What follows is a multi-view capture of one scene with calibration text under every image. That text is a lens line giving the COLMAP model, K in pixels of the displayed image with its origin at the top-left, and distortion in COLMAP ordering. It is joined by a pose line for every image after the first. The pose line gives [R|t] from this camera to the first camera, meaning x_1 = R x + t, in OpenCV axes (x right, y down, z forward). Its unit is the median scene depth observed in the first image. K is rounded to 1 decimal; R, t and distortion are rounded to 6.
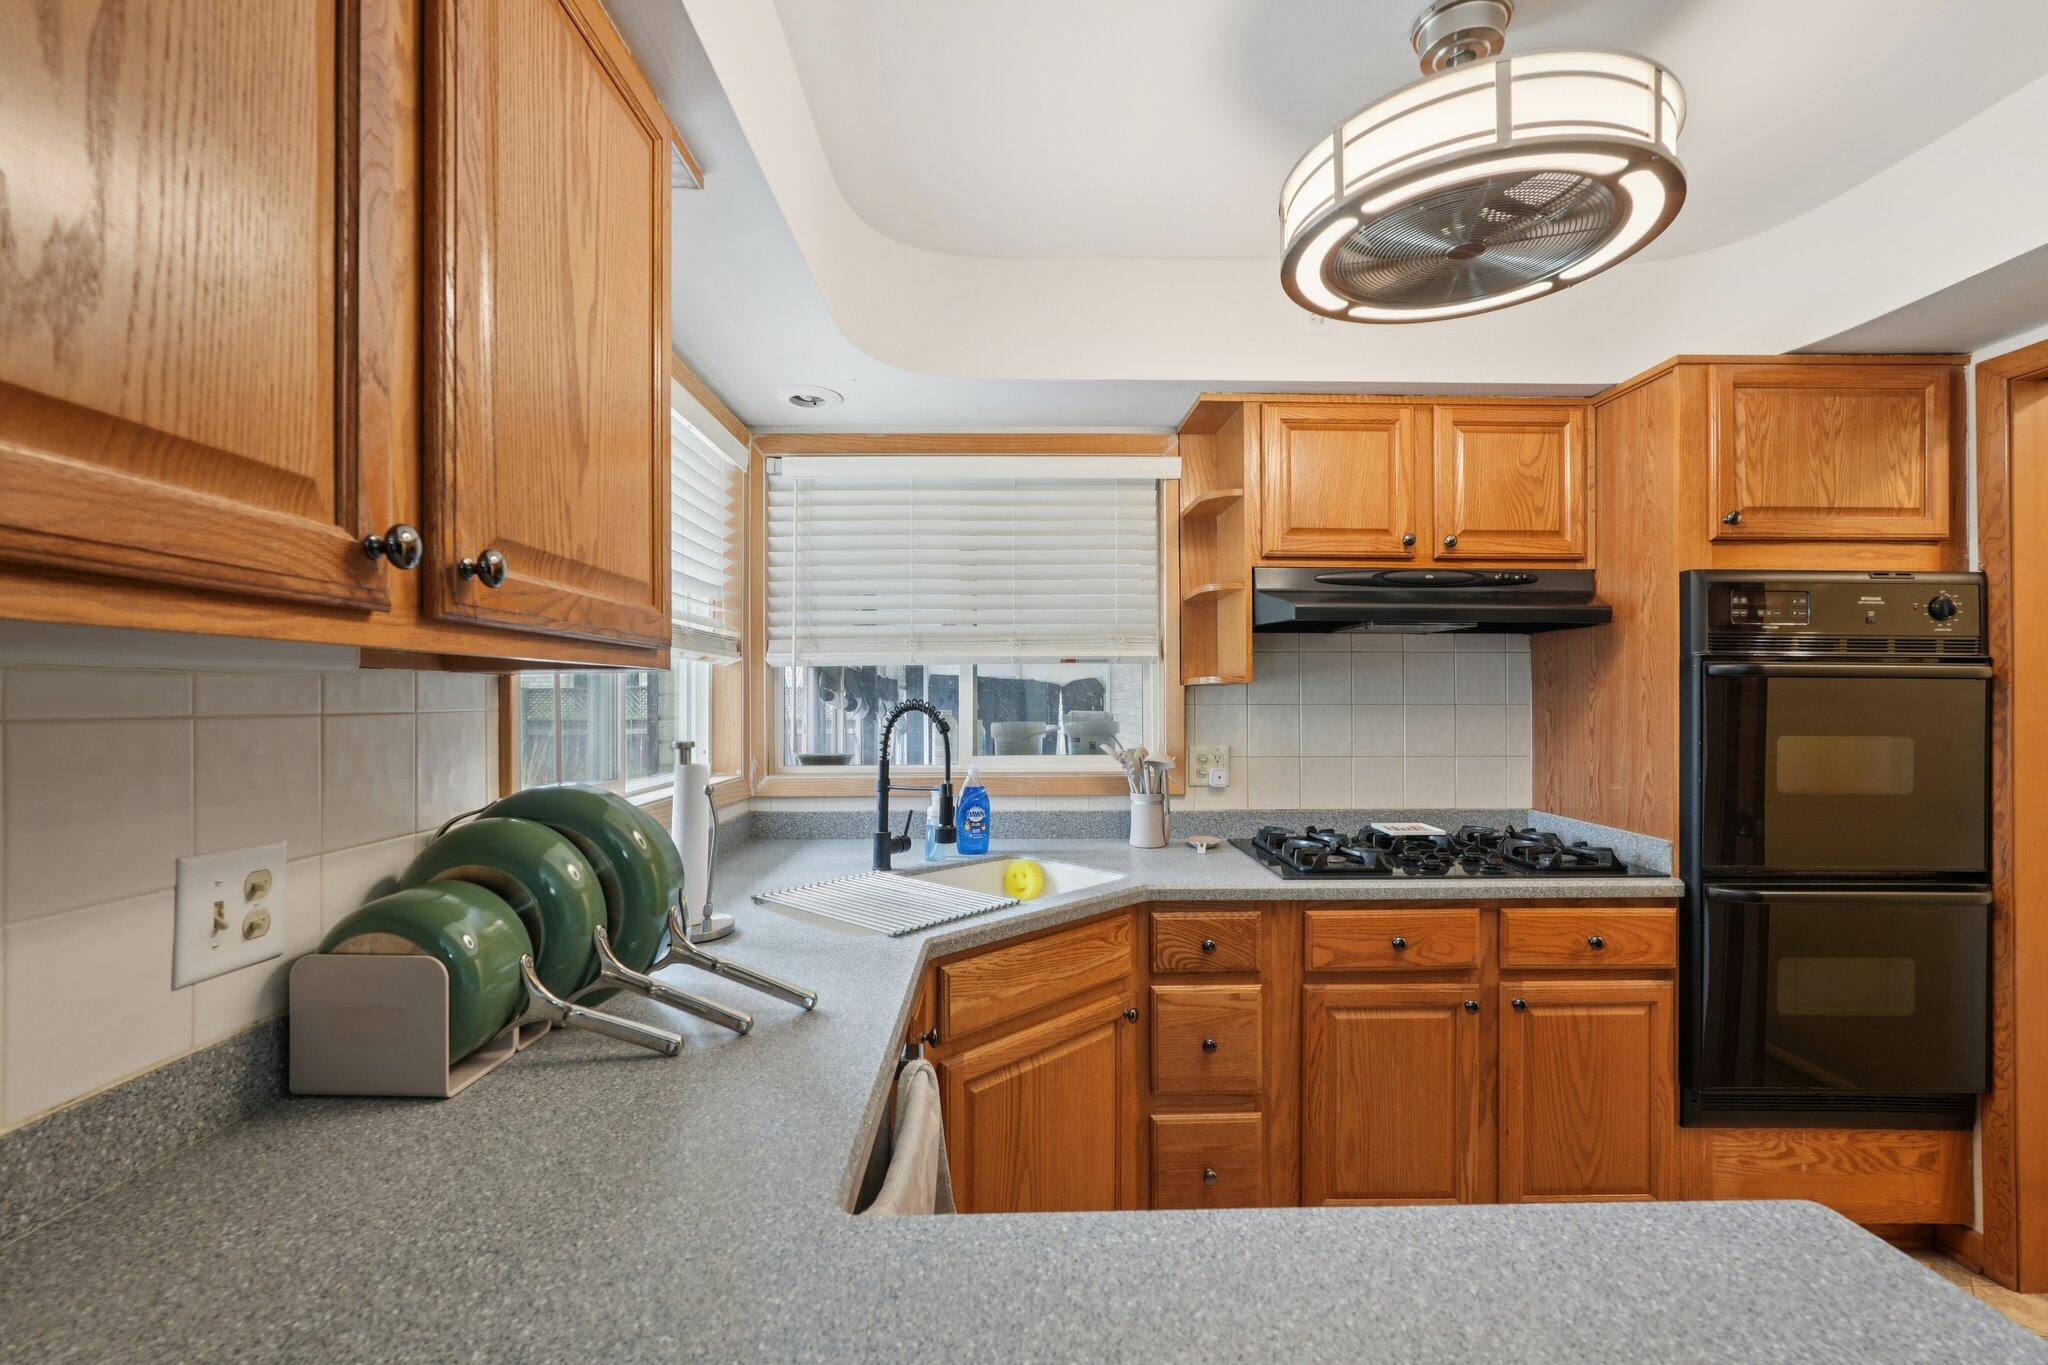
lens RADIAL K [[895.0, 0, 1021.2], [0, 895.0, 689.6], [0, 0, 1]] dist [-0.013538, 0.005961]
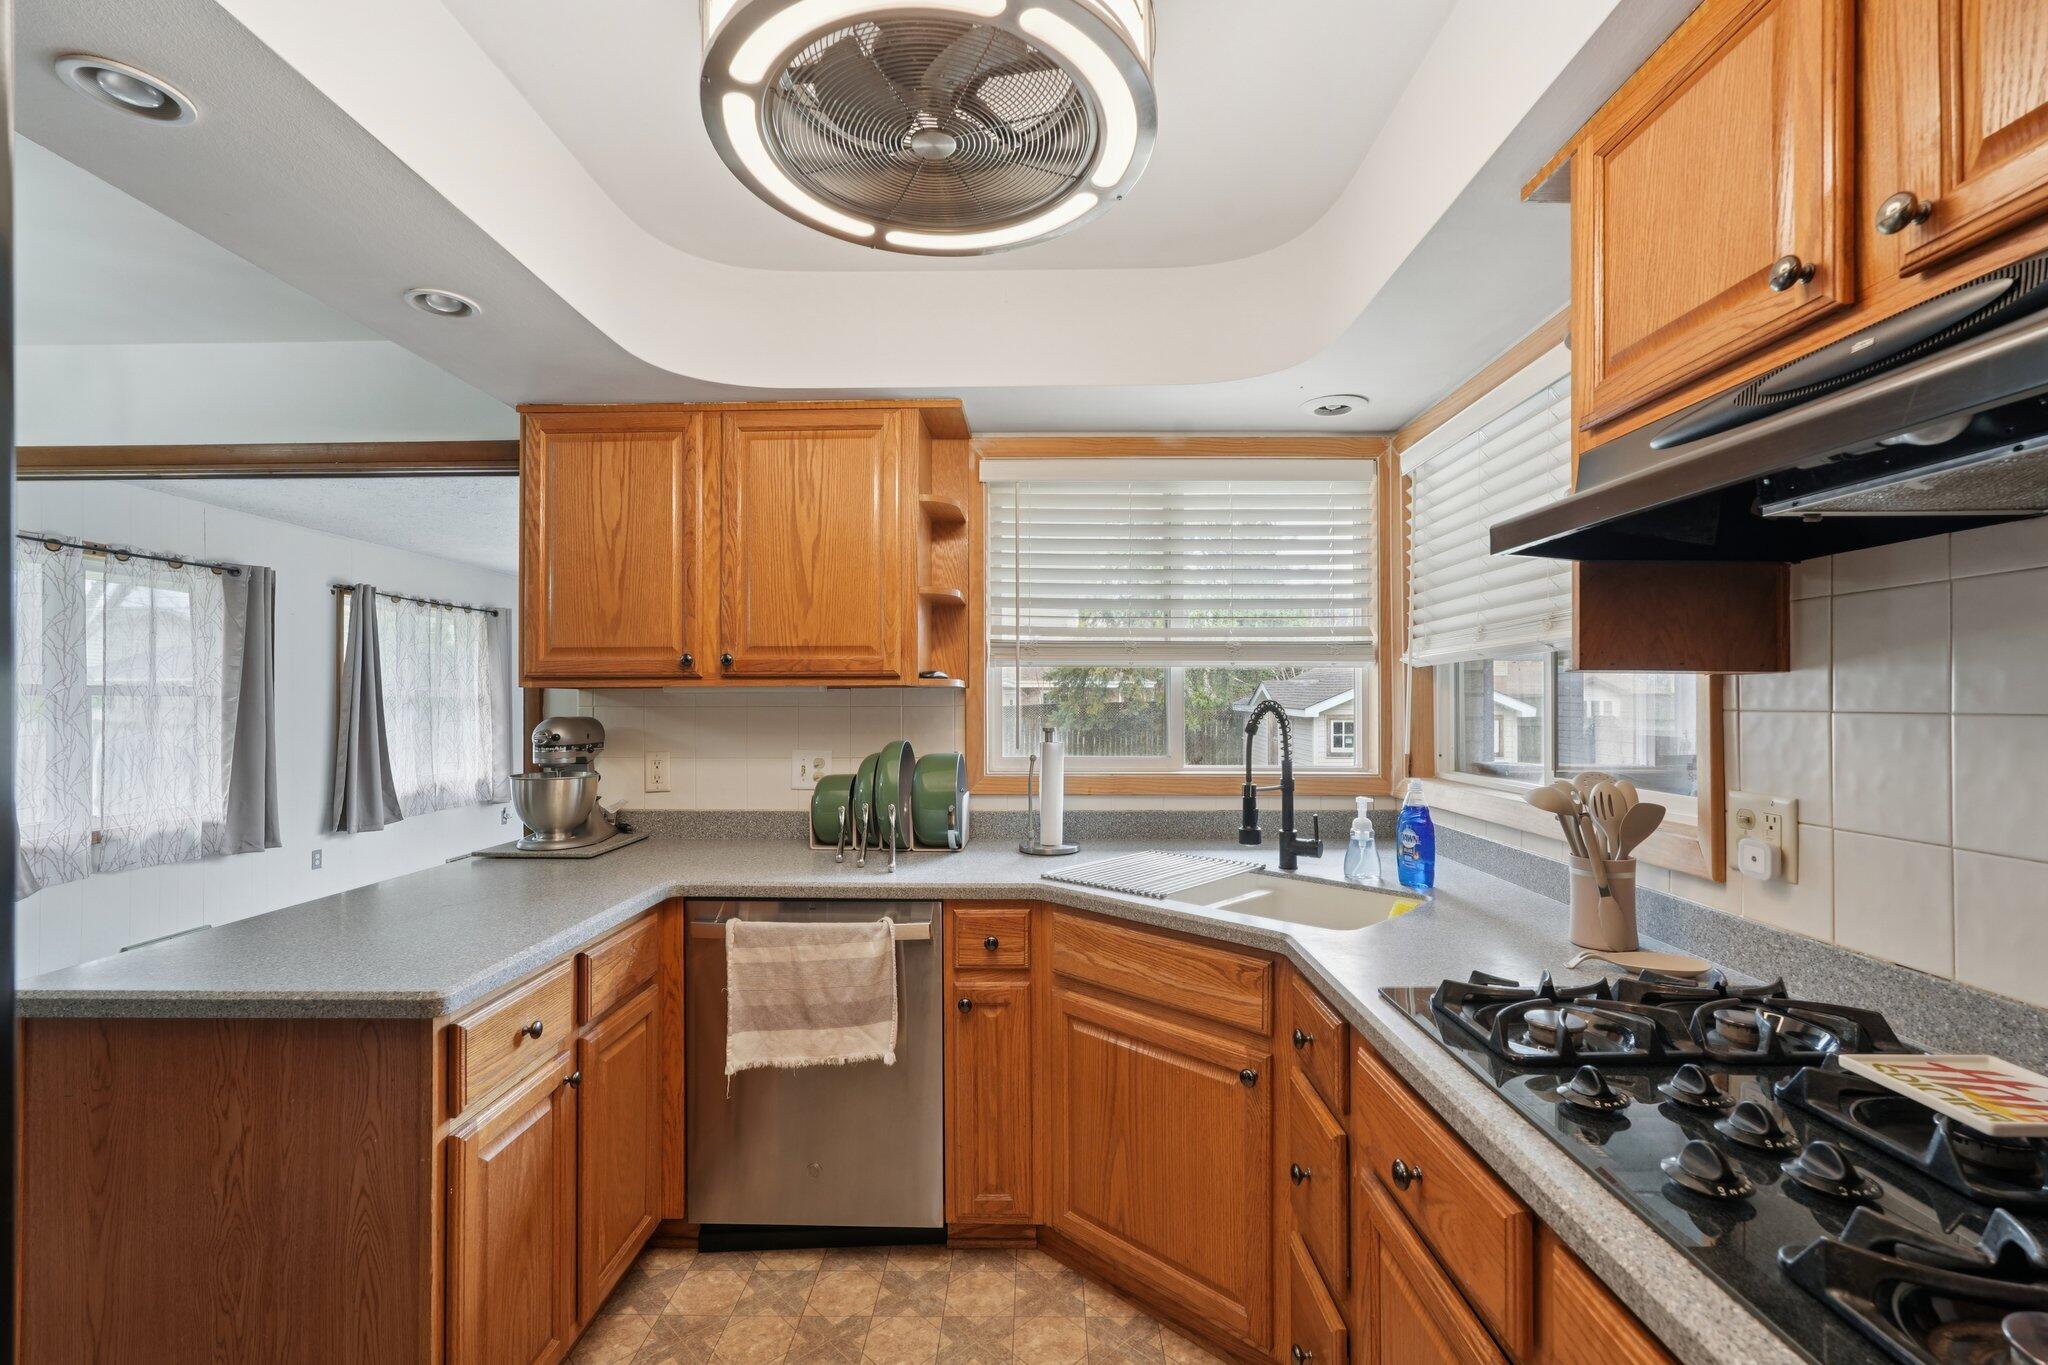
lens RADIAL K [[895.0, 0, 1027.3], [0, 895.0, 696.2], [0, 0, 1]] dist [-0.013538, 0.005961]
pose [[-0.028171, -0.006348, -0.999583, 0.923251], [0.010491, 0.999923, -0.006646, 0.009896], [0.999548, -0.010674, -0.028103, 0.781247]]
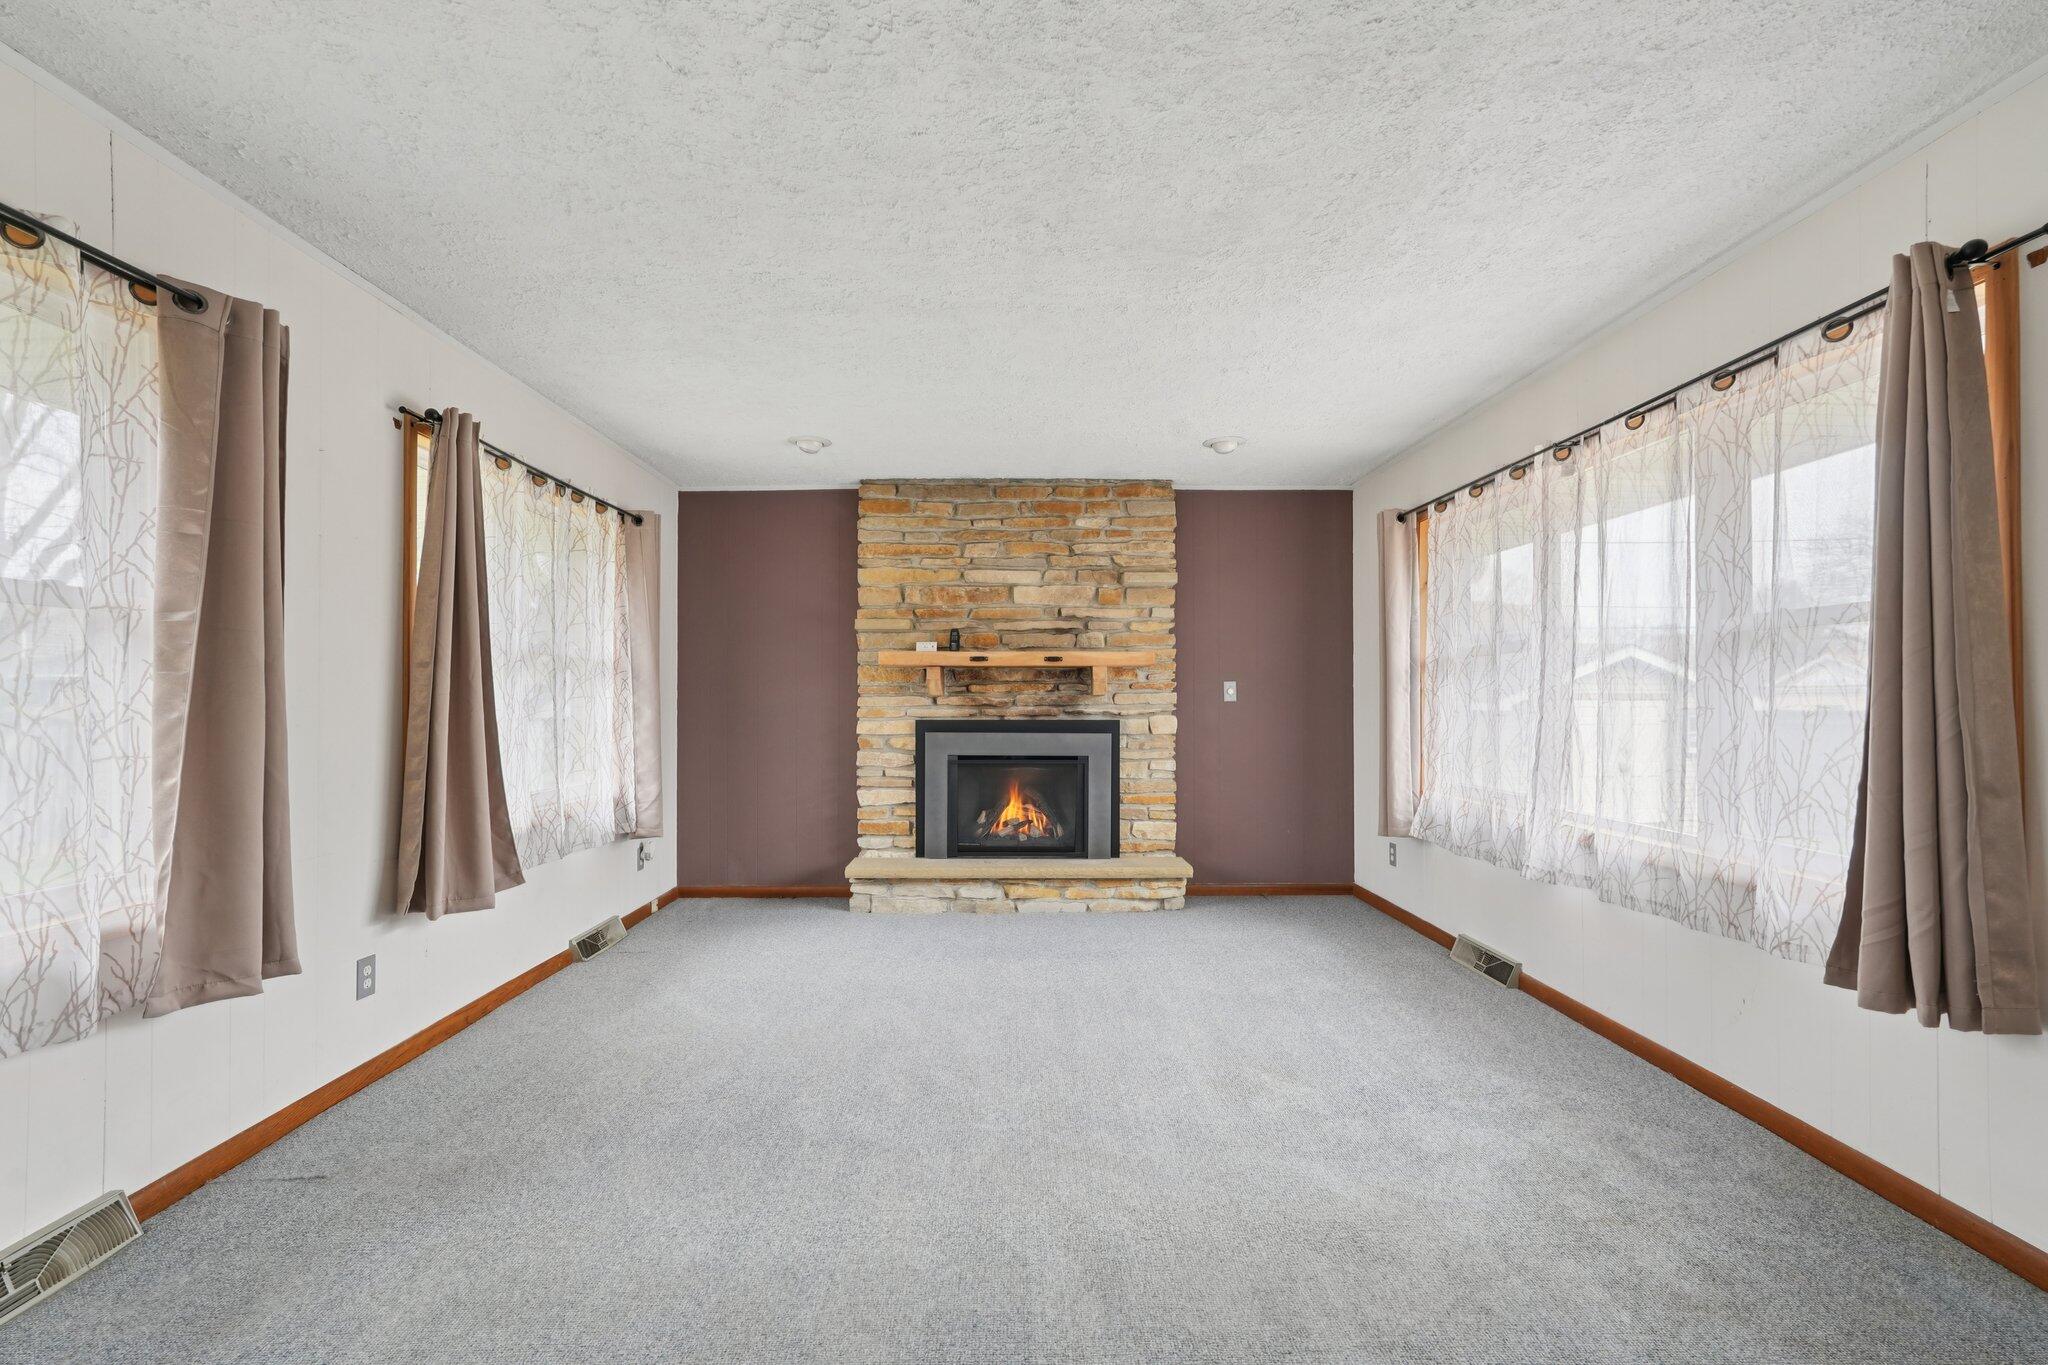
lens RADIAL K [[895.0, 0, 1029.8], [0, 895.0, 692.6], [0, 0, 1]] dist [-0.013538, 0.005961]
pose [[-0.000661, -0.010771, -0.999942, 0.490410], [0.009898, 0.999893, -0.010777, 0.031704], [0.999951, -0.009904, -0.000555, 0.373778]]
